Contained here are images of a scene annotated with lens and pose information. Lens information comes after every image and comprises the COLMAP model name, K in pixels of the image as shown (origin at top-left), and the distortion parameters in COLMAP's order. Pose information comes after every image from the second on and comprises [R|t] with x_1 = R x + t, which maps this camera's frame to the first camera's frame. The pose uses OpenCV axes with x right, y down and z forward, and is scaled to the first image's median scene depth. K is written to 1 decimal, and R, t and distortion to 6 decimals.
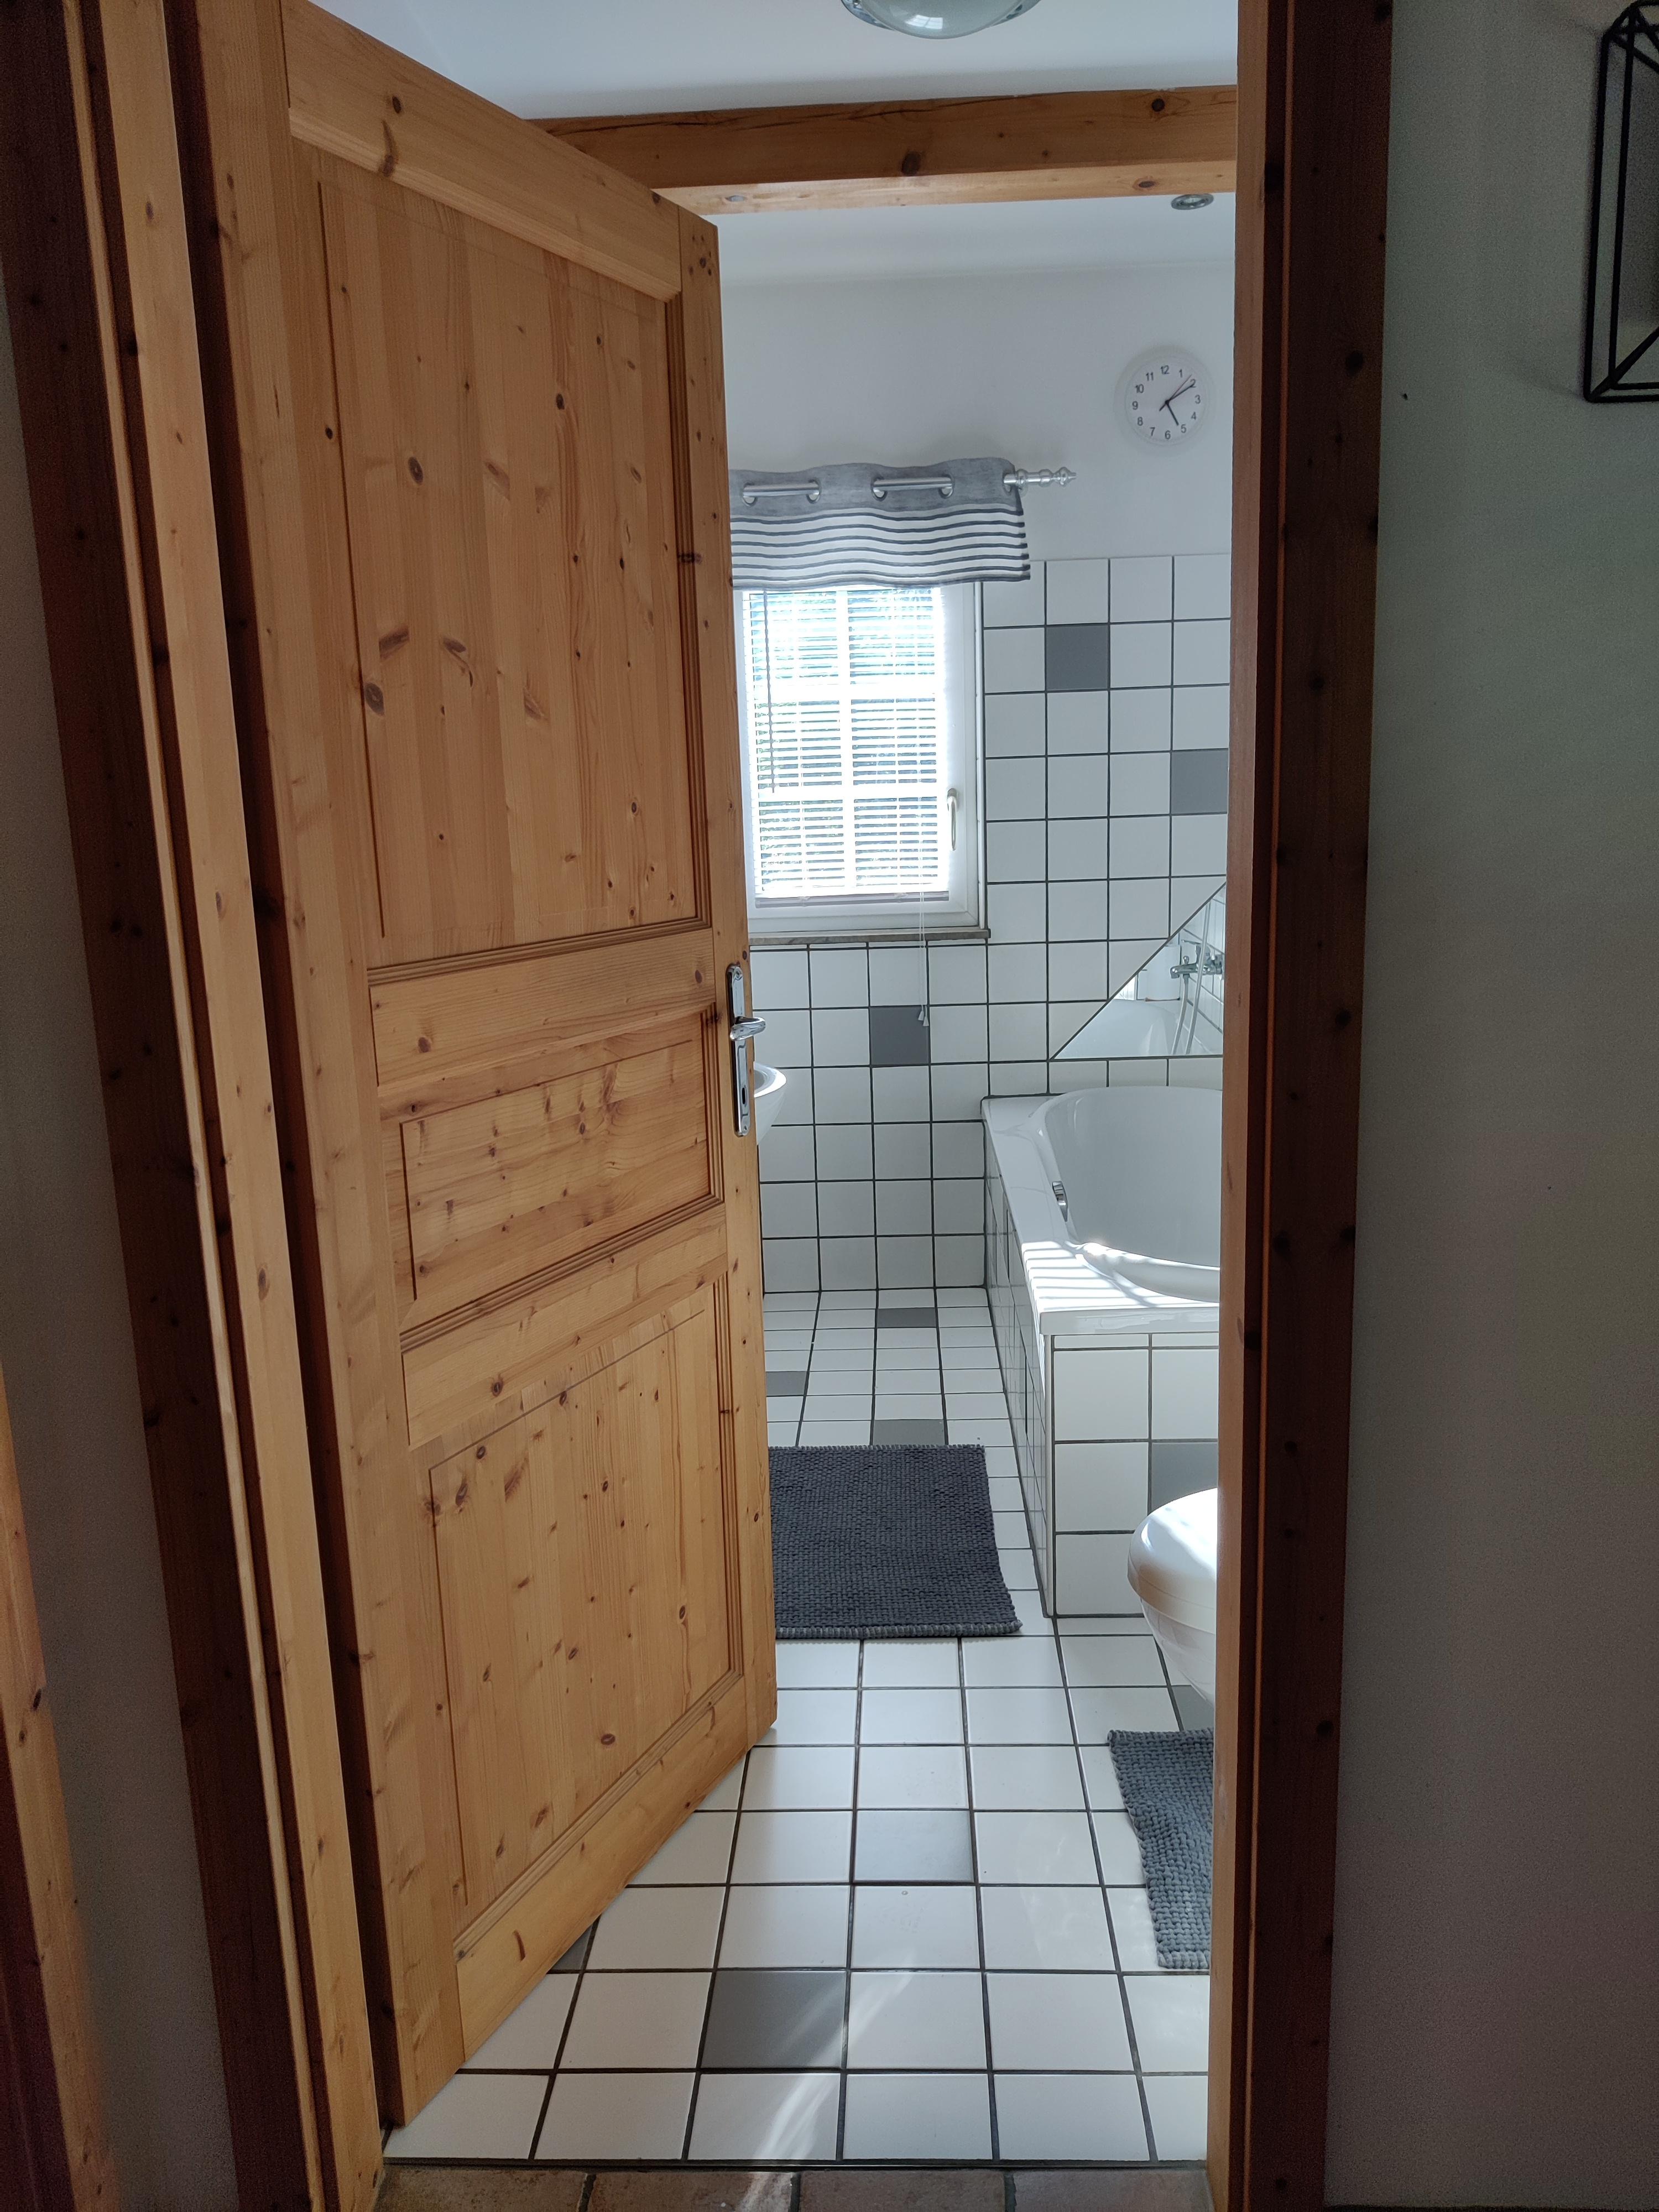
lens RADIAL K [[1695.5, 0, 831.8], [0, 1695.5, 1163.0], [0, 0, 1]] dist [-0.003854, -0.002340]
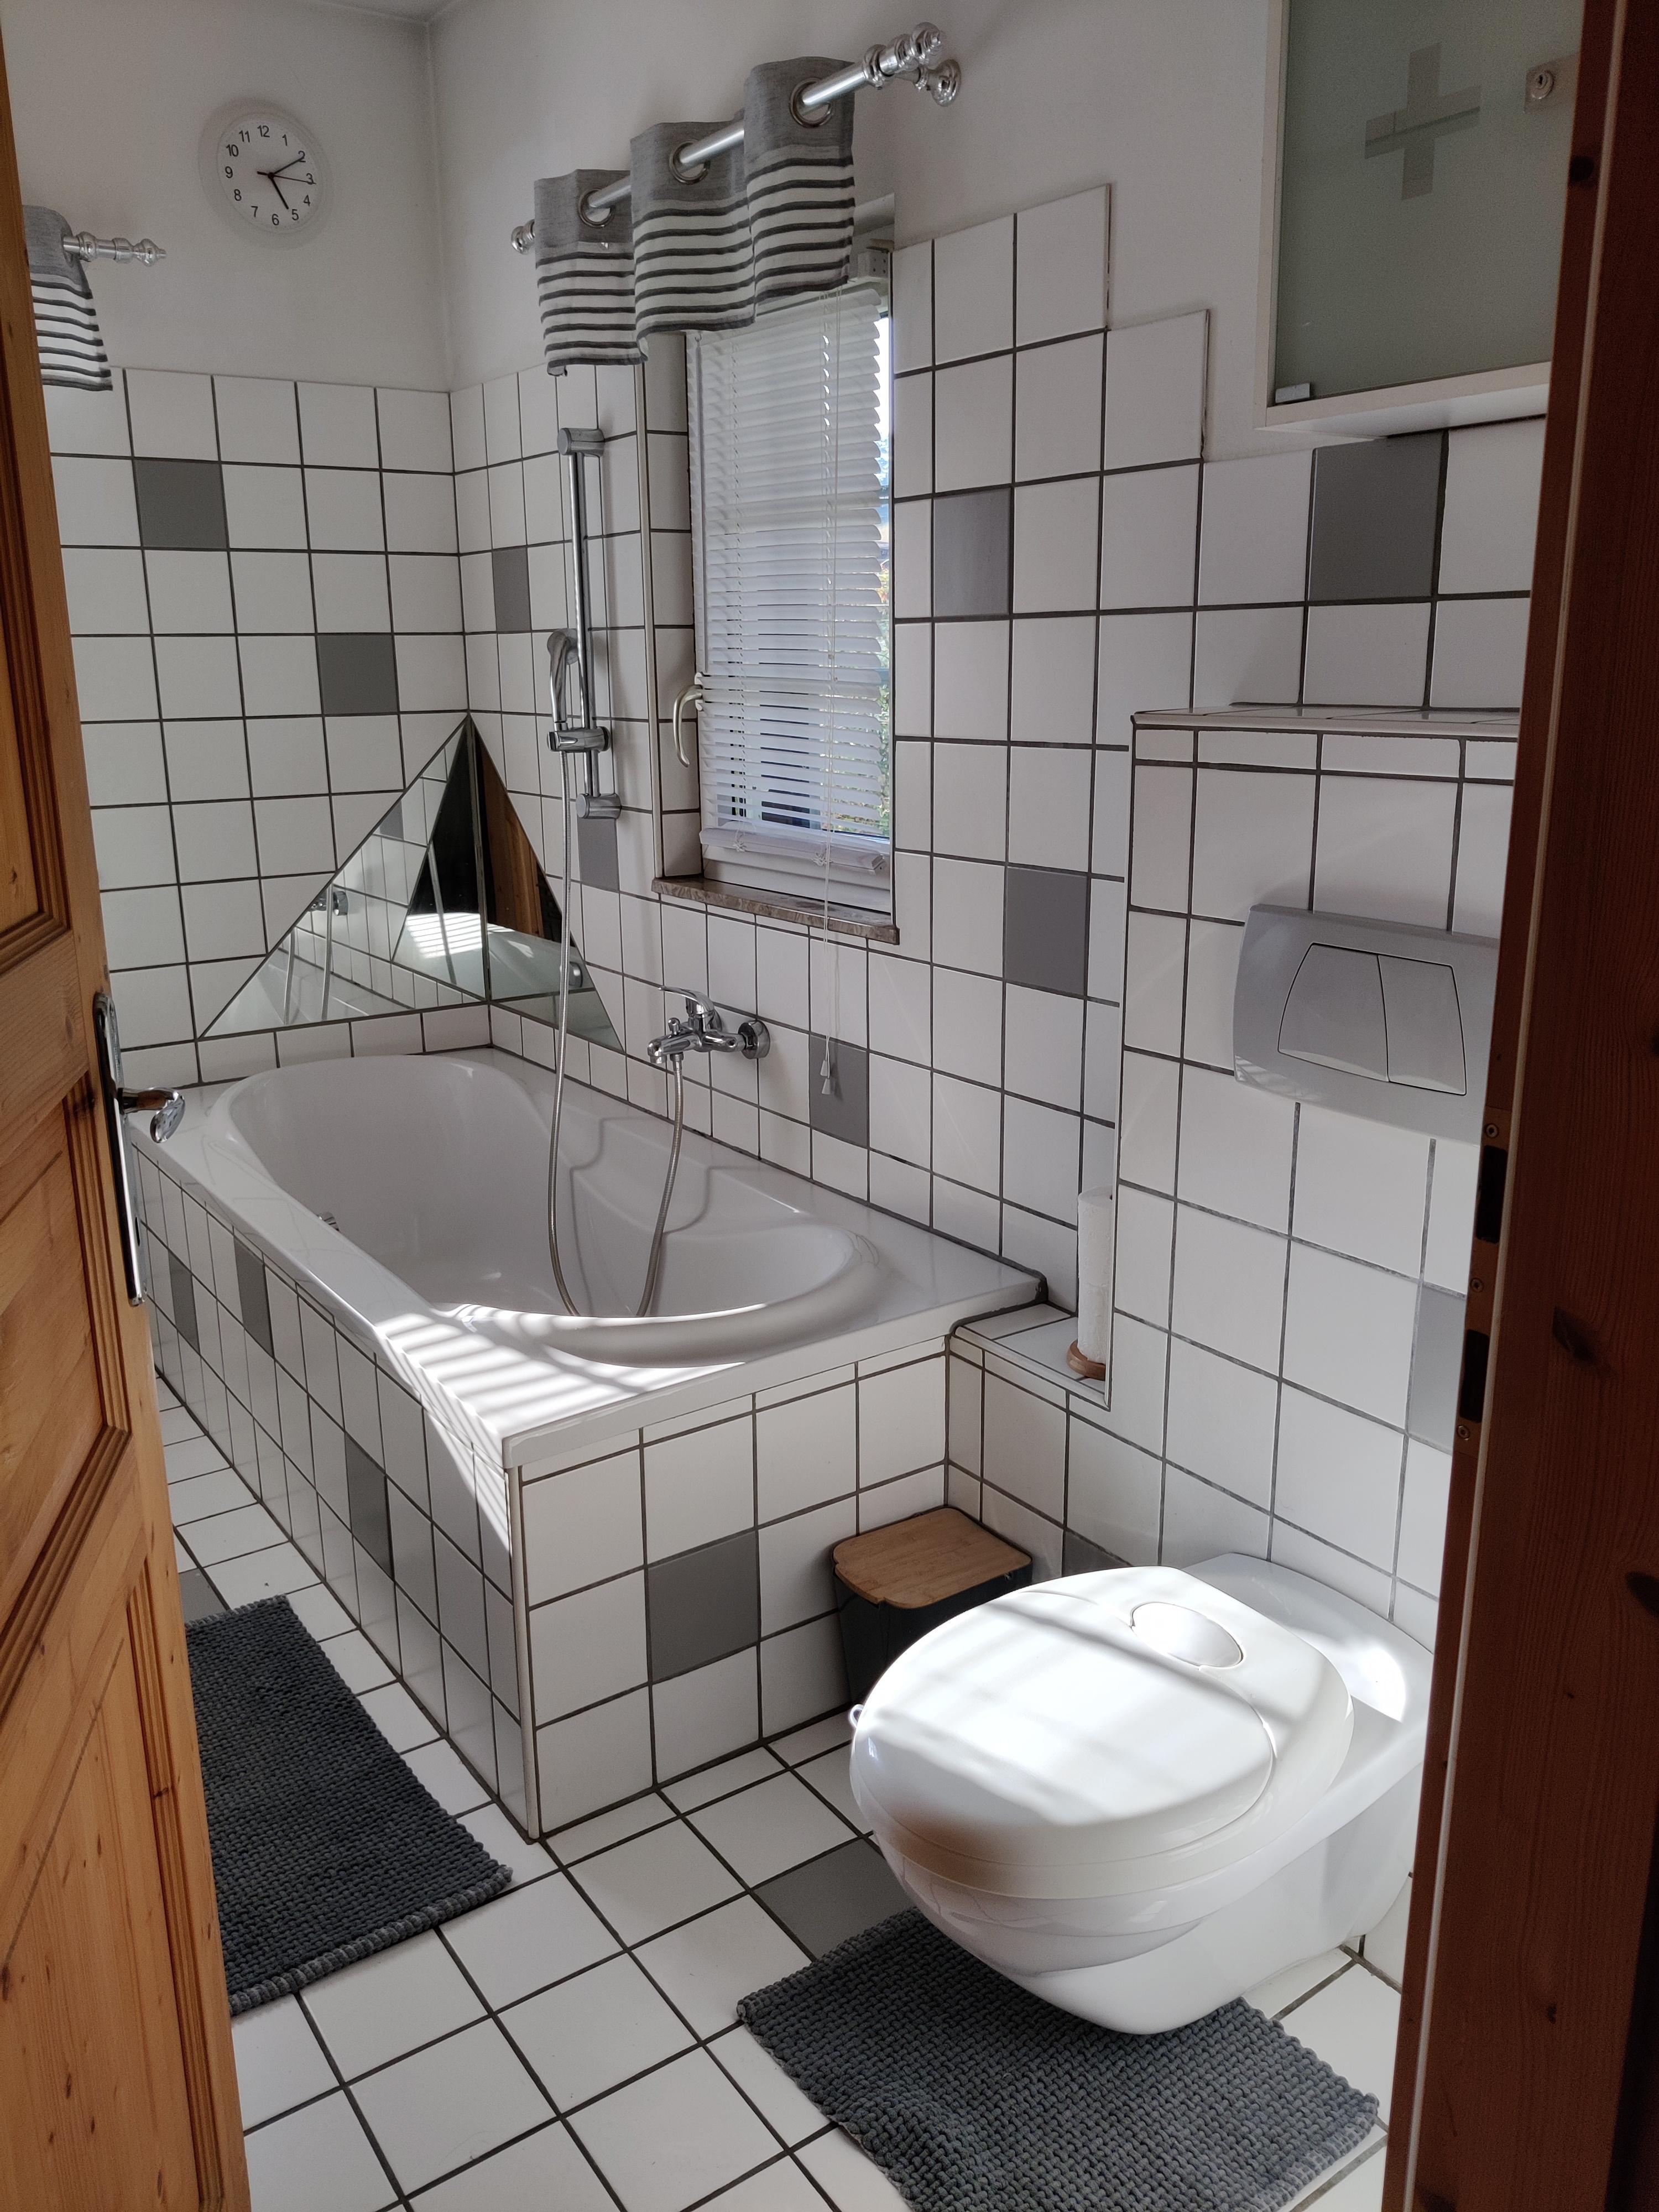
lens RADIAL K [[1708.9, 0, 829.5], [0, 1708.9, 1106.0], [0, 0, 1]] dist [-0.014607, -0.003773]
pose [[0.798658, -0.134304, 0.586607, -0.103720], [0.120617, 0.990723, 0.062608, -0.047490], [-0.589573, 0.020752, 0.807448, 0.230313]]
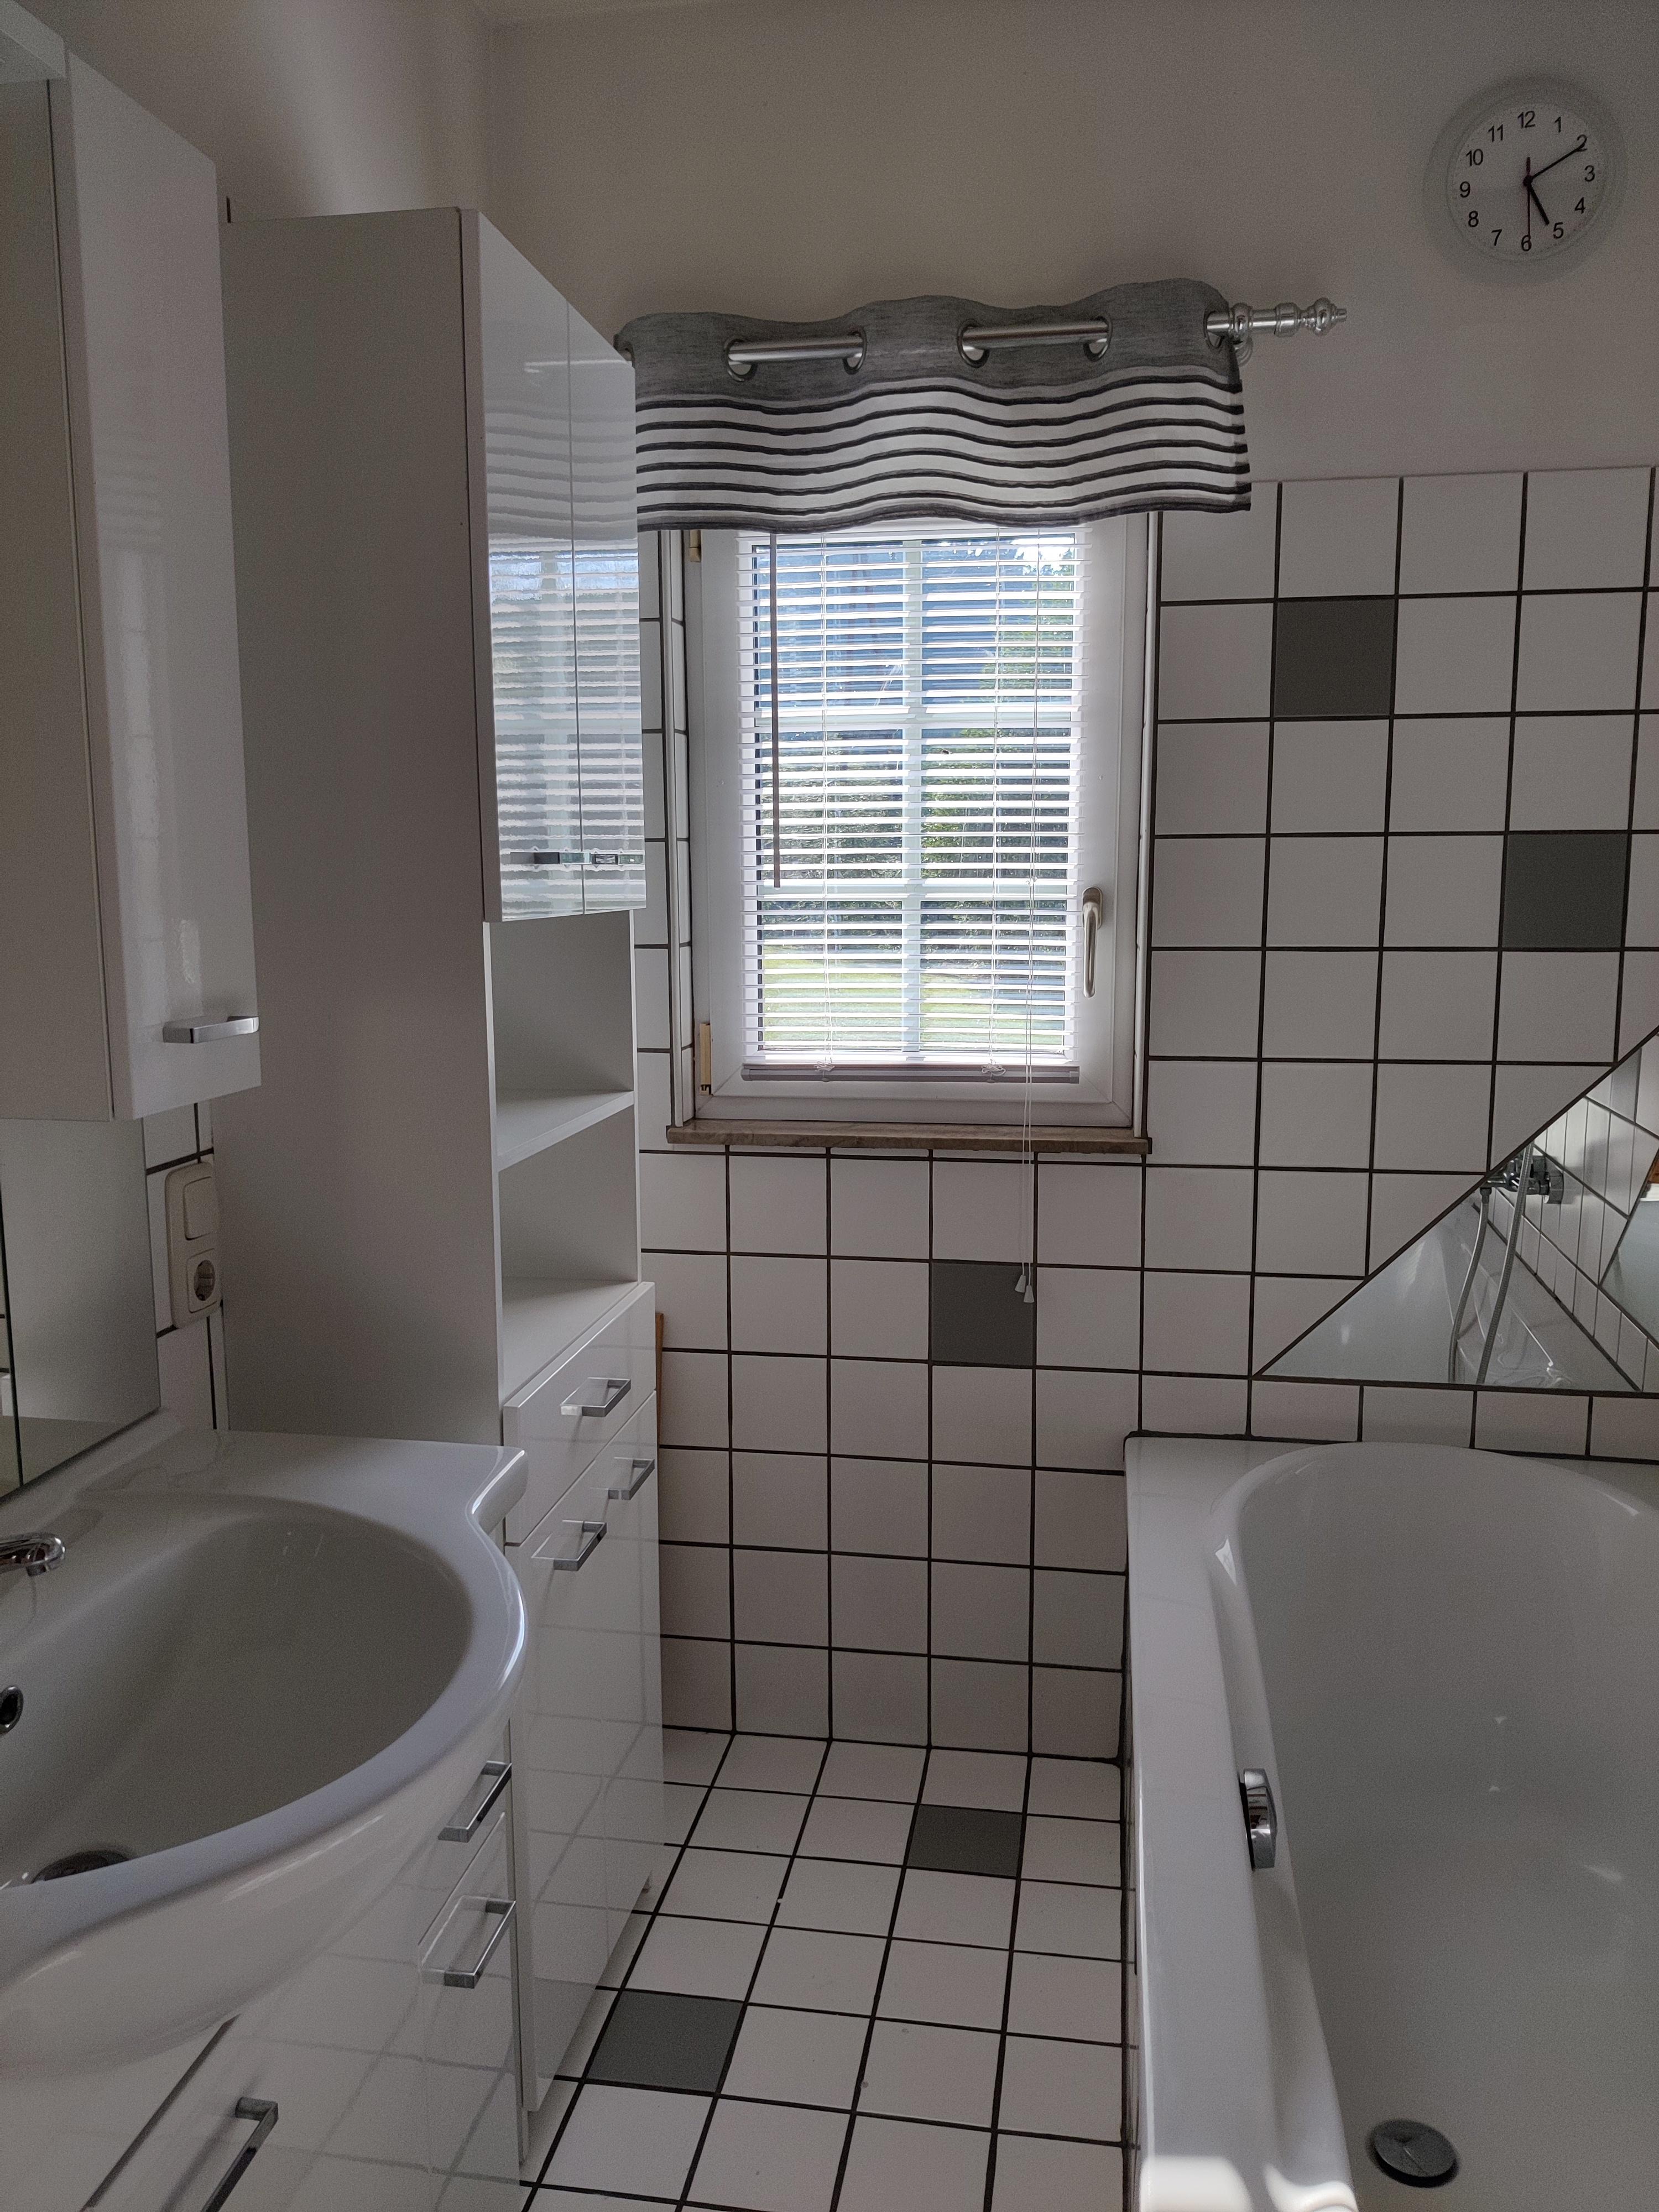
lens RADIAL K [[1684.6, 0, 799.9], [0, 1684.6, 1102.9], [0, 0, 1]] dist [0.031458, -0.030035]
pose [[0.989820, 0.047402, -0.134199, 0.055117], [-0.058954, 0.994765, -0.083464, -0.100736], [0.129540, 0.090526, 0.987433, 0.454998]]
